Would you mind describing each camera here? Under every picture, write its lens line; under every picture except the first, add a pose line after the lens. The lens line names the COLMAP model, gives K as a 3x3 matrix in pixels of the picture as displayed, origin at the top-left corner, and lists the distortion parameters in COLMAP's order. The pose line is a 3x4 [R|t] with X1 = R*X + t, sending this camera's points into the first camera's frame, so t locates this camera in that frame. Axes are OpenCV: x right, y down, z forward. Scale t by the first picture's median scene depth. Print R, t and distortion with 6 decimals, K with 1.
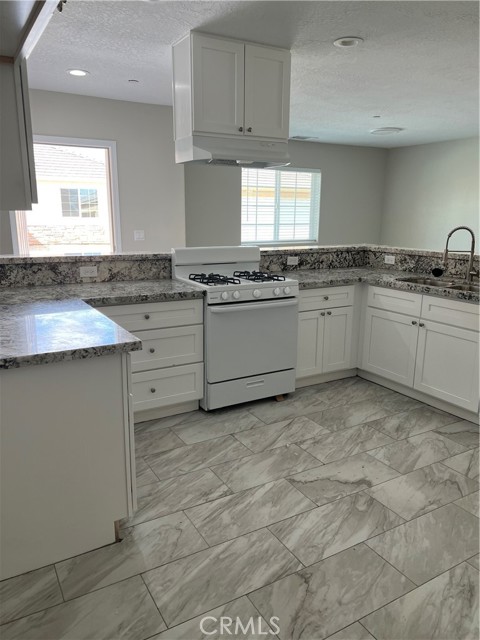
lens RADIAL K [[477.1, 0, 238.5], [0, 477.1, 322.5], [0, 0, 1]] dist [0.031714, -0.011866]
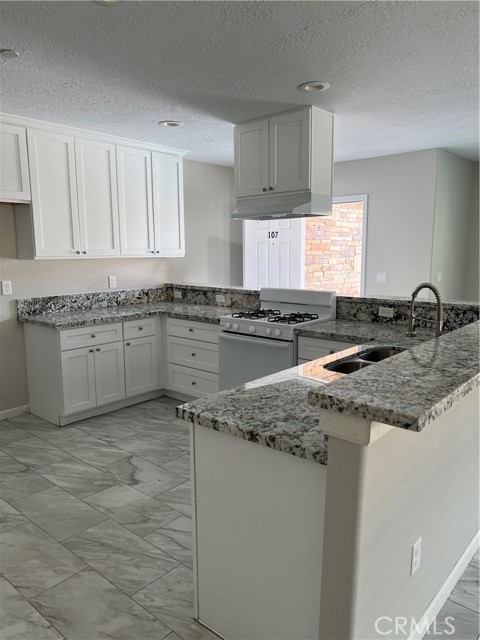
lens RADIAL K [[477.1, 0, 244.3], [0, 477.1, 321.2], [0, 0, 1]] dist [0.031714, -0.011866]
pose [[0.320386, 0.130378, -0.938272, 1.112433], [-0.203291, 0.976869, 0.066324, -0.154089], [0.925216, 0.169493, 0.339480, 0.604760]]
